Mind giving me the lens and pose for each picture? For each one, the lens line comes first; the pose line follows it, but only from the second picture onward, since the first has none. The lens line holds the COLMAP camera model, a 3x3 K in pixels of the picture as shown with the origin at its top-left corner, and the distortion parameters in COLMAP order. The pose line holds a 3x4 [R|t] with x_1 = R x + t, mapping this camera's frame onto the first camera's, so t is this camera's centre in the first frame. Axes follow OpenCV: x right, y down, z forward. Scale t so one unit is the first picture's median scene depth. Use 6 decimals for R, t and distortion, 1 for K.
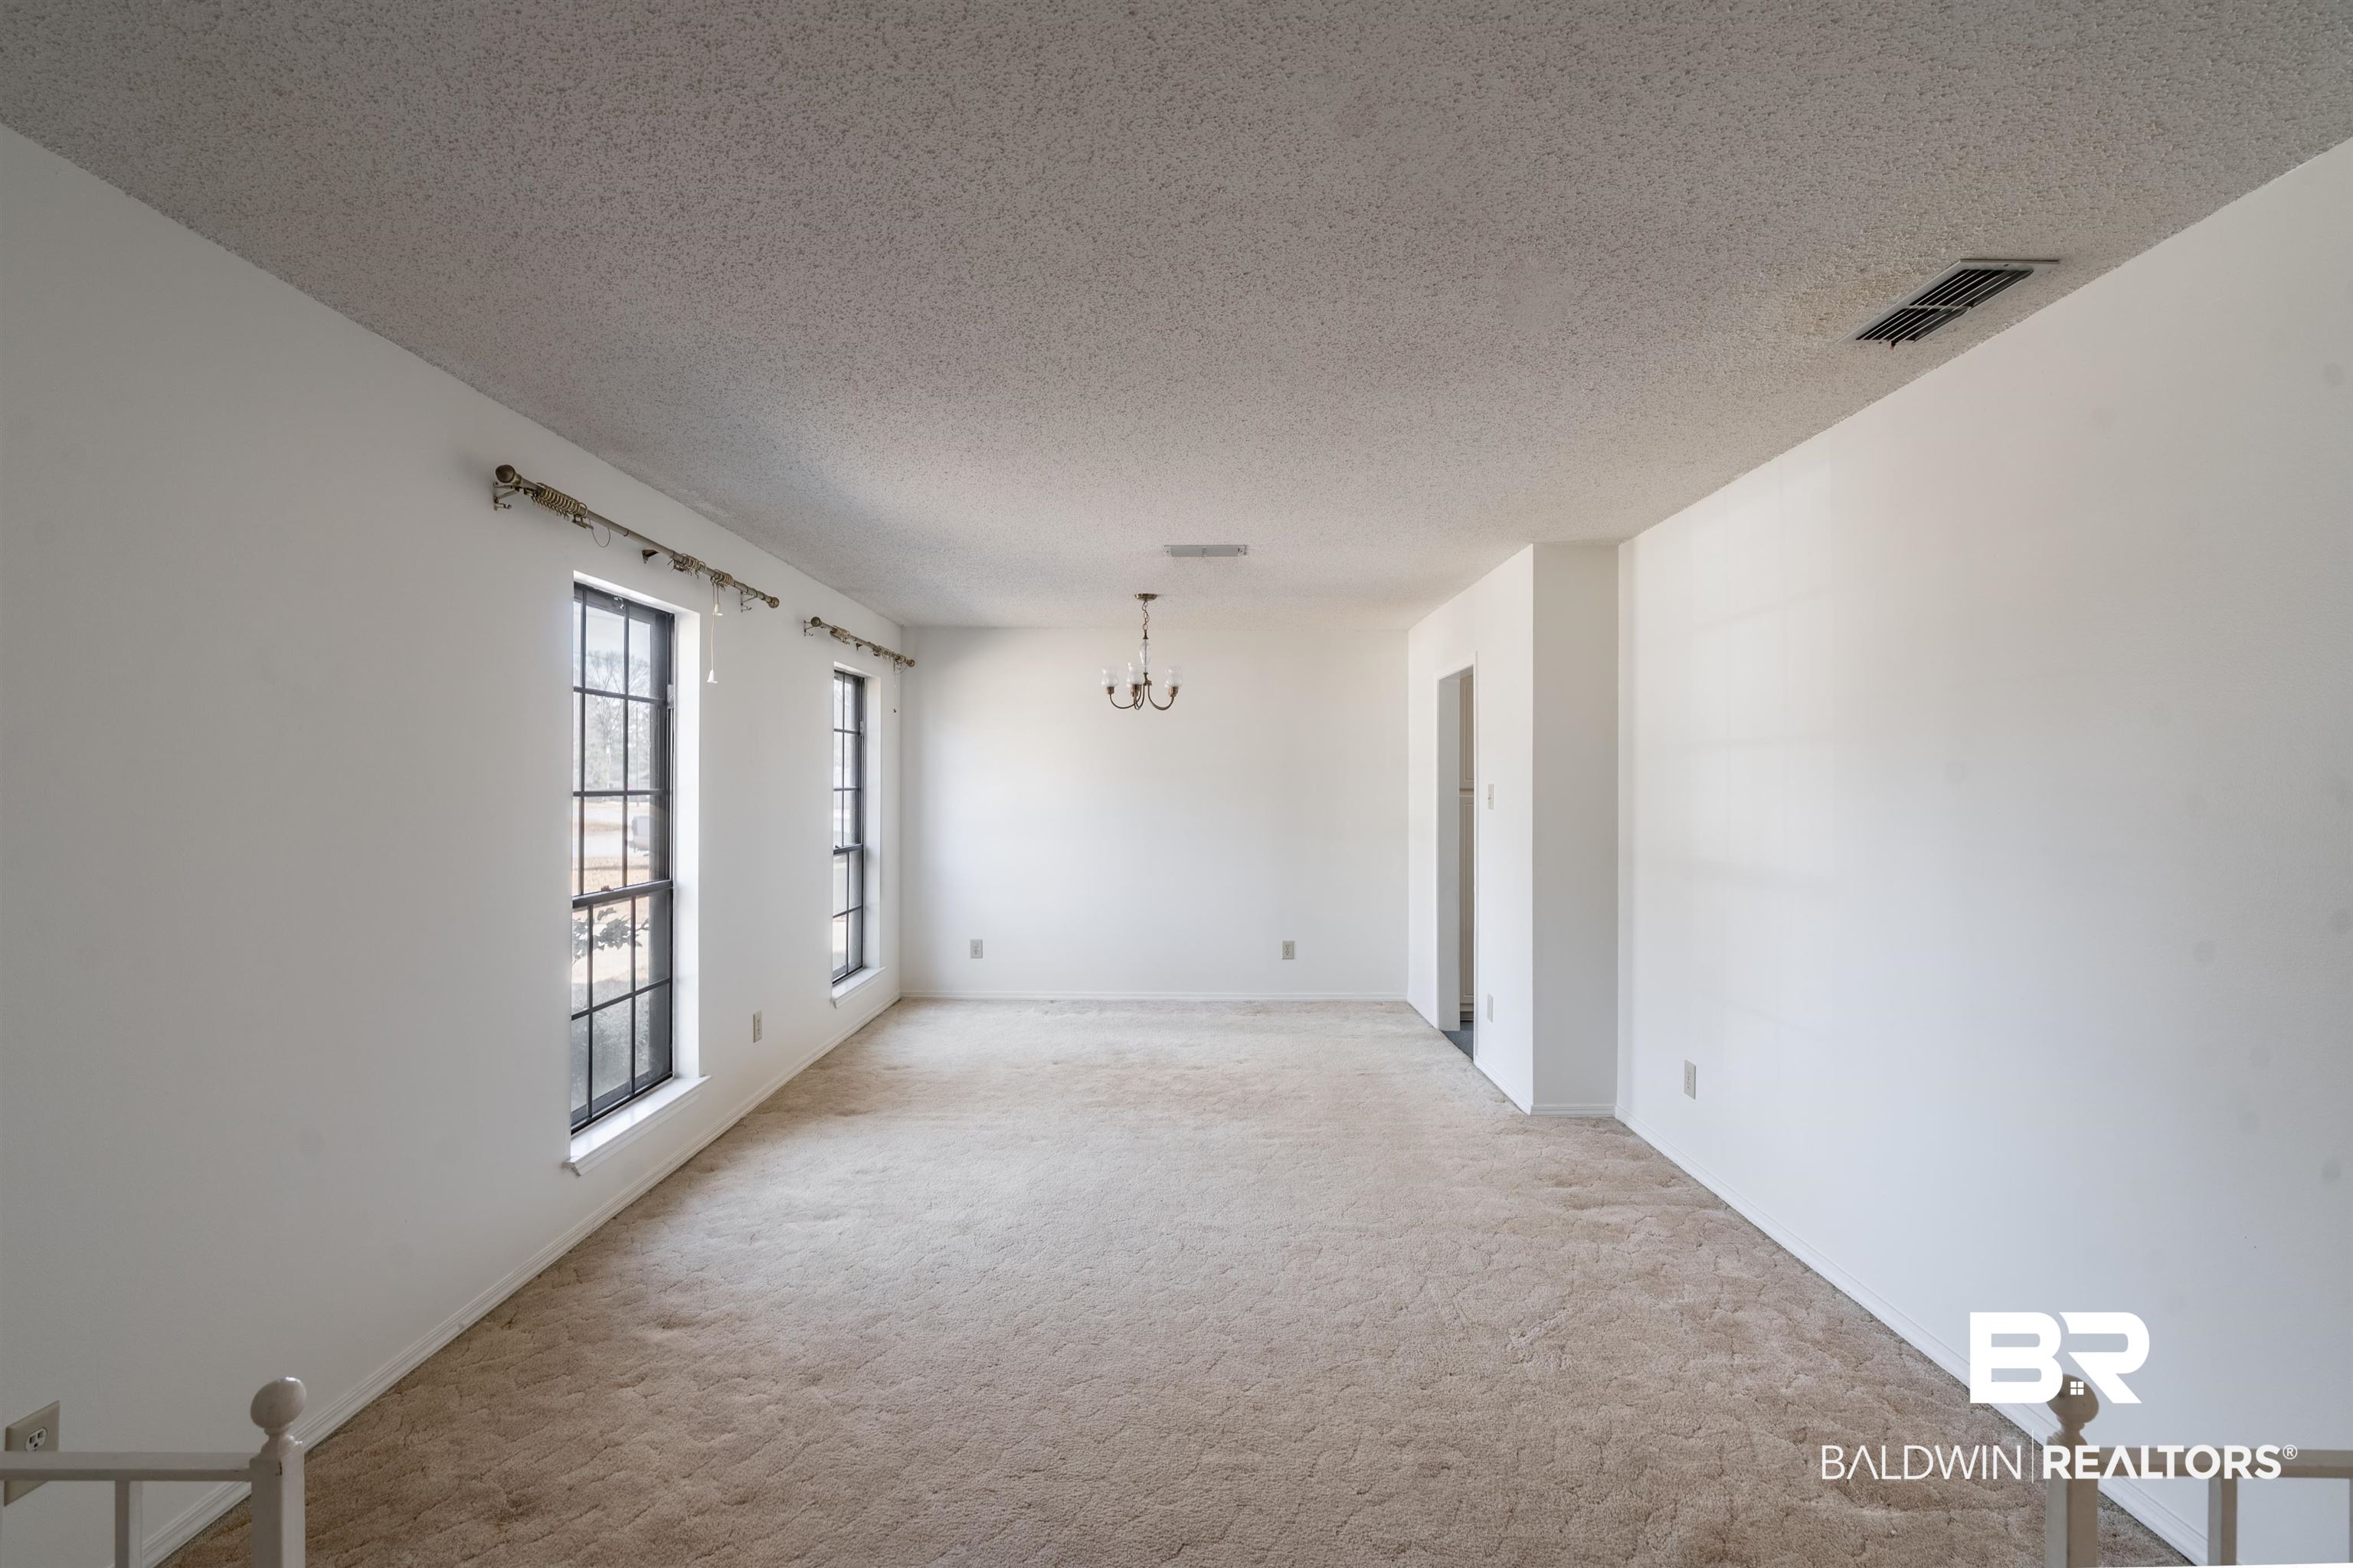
lens RADIAL K [[1035.2, 0, 1154.4], [0, 1035.2, 785.2], [0, 0, 1]] dist [-0.010264, 0.001773]
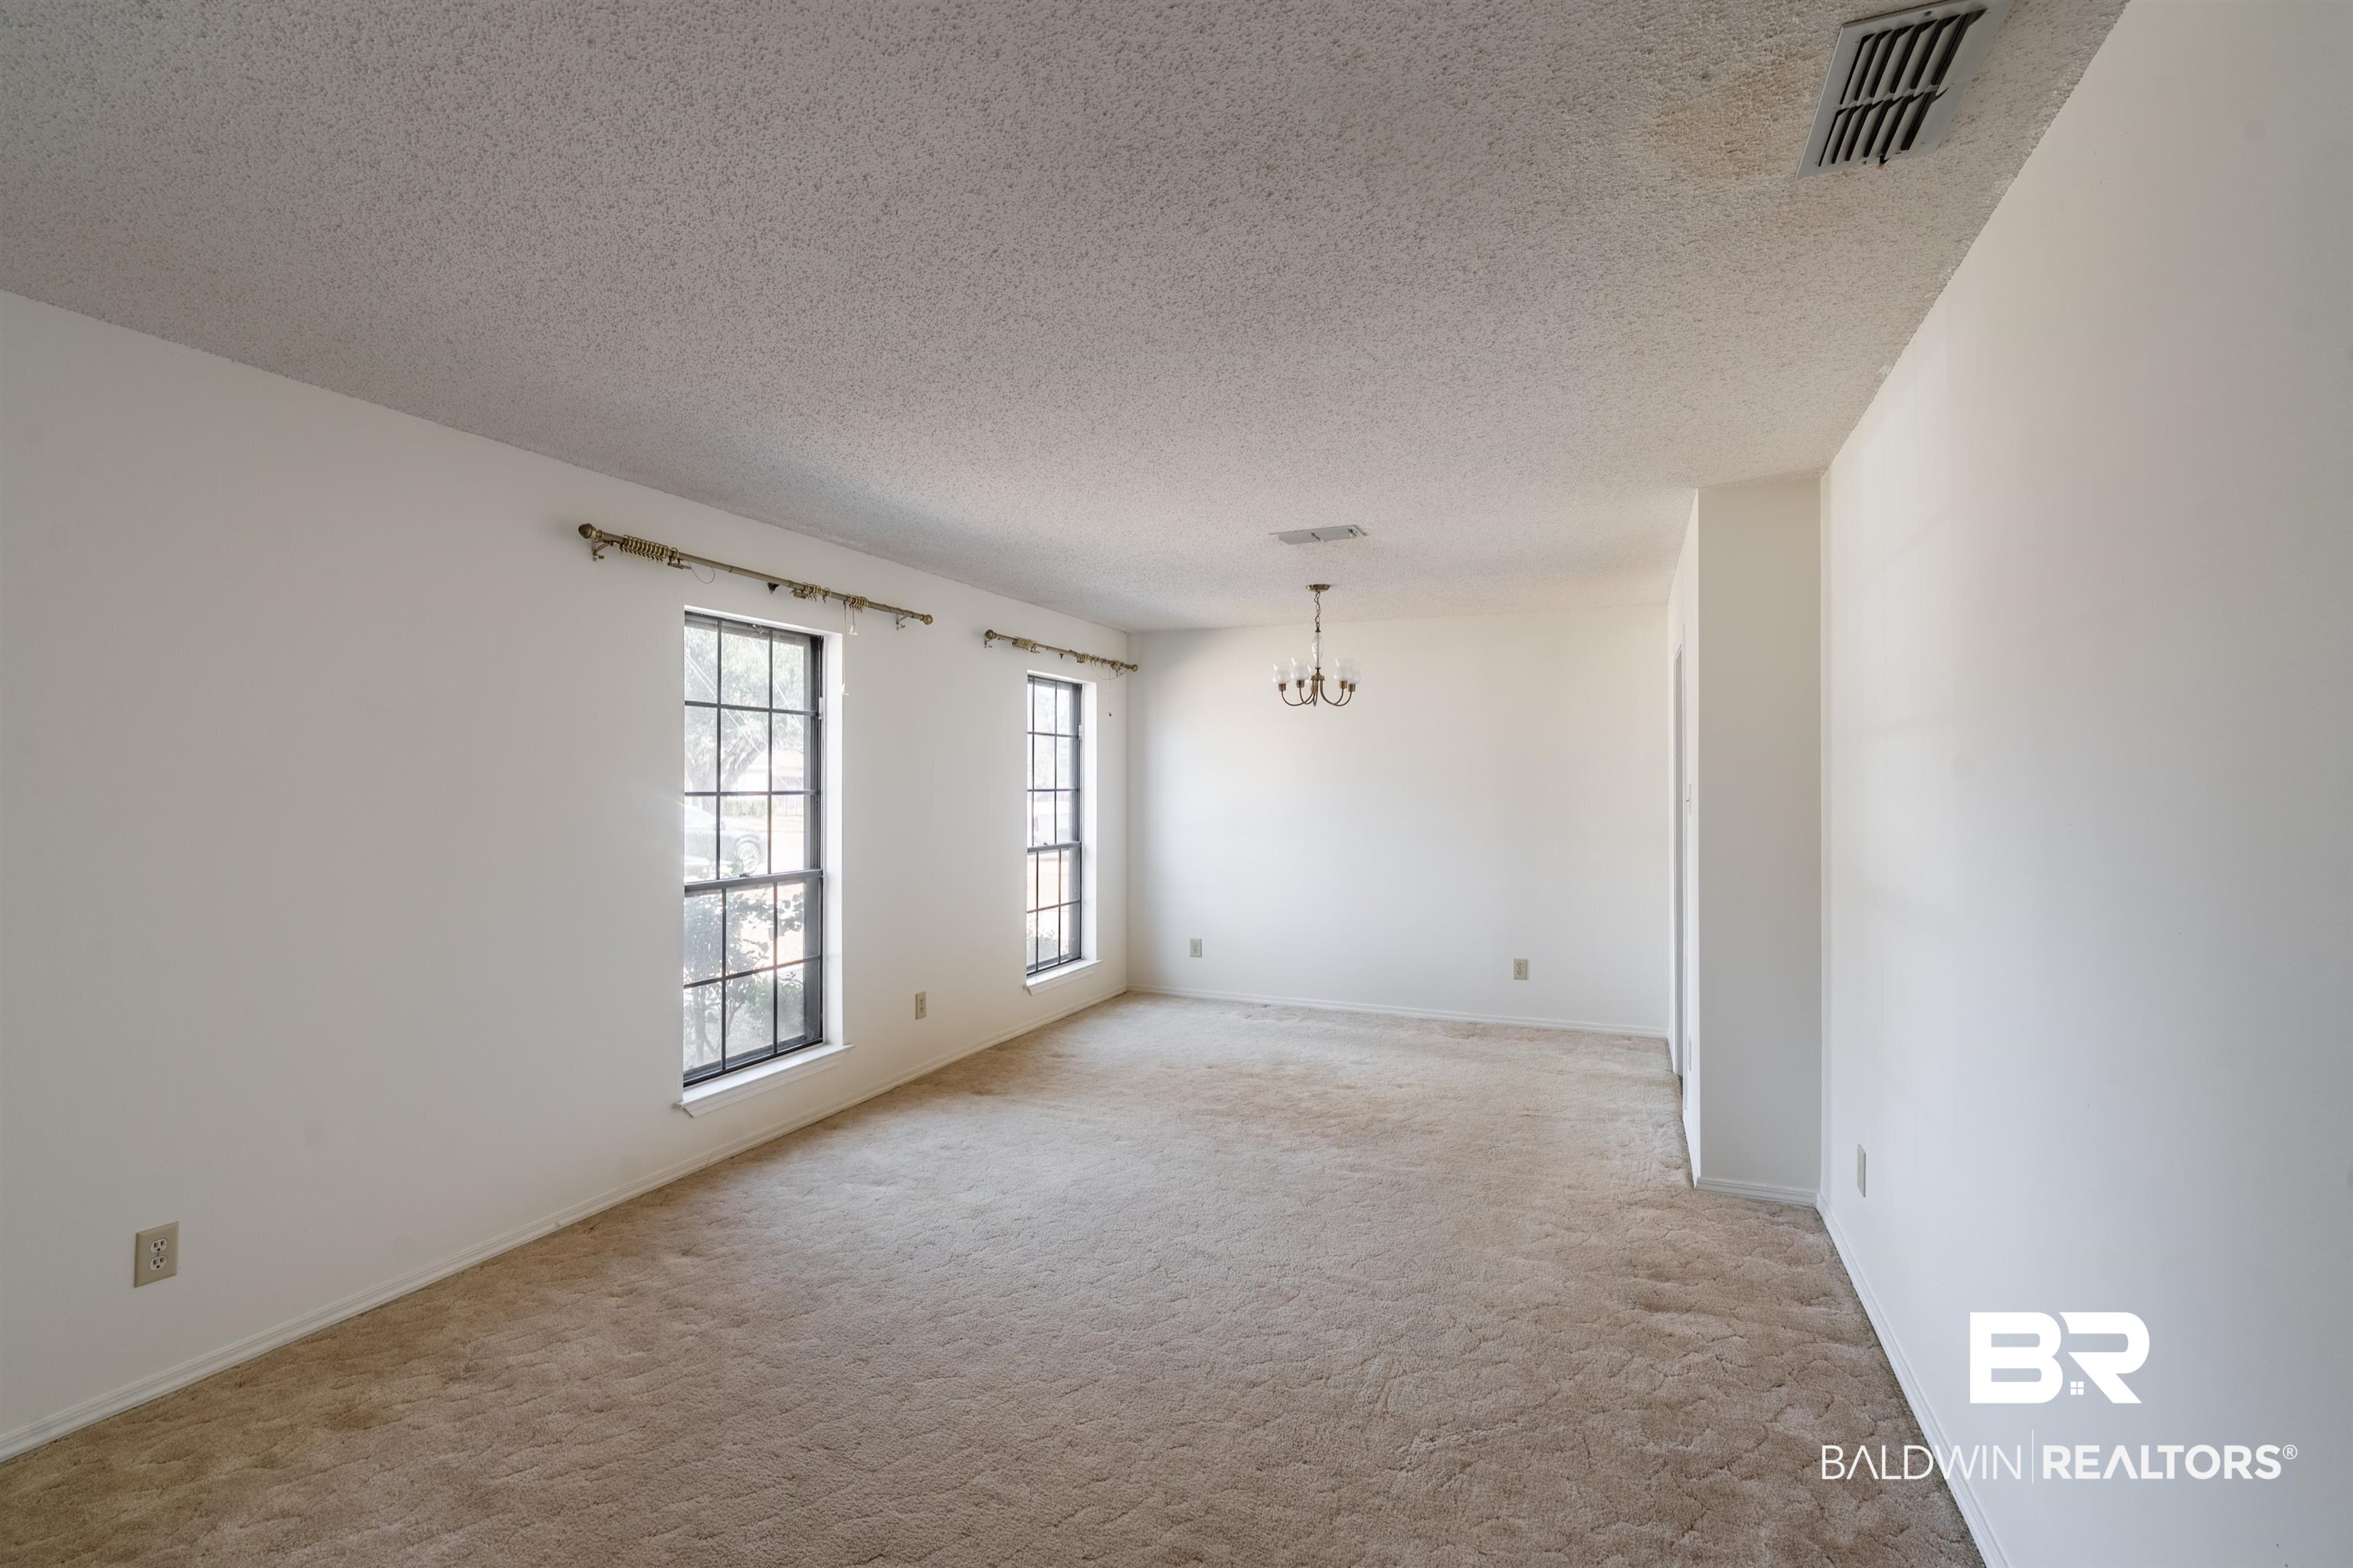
lens RADIAL K [[1035.2, 0, 1164.2], [0, 1035.2, 785.8], [0, 0, 1]] dist [-0.010264, 0.001773]
pose [[0.922584, -0.001755, -0.385793, 0.324819], [0.001795, 0.999998, -0.000257, 0.000491], [0.385793, -0.000455, 0.922585, 0.095845]]
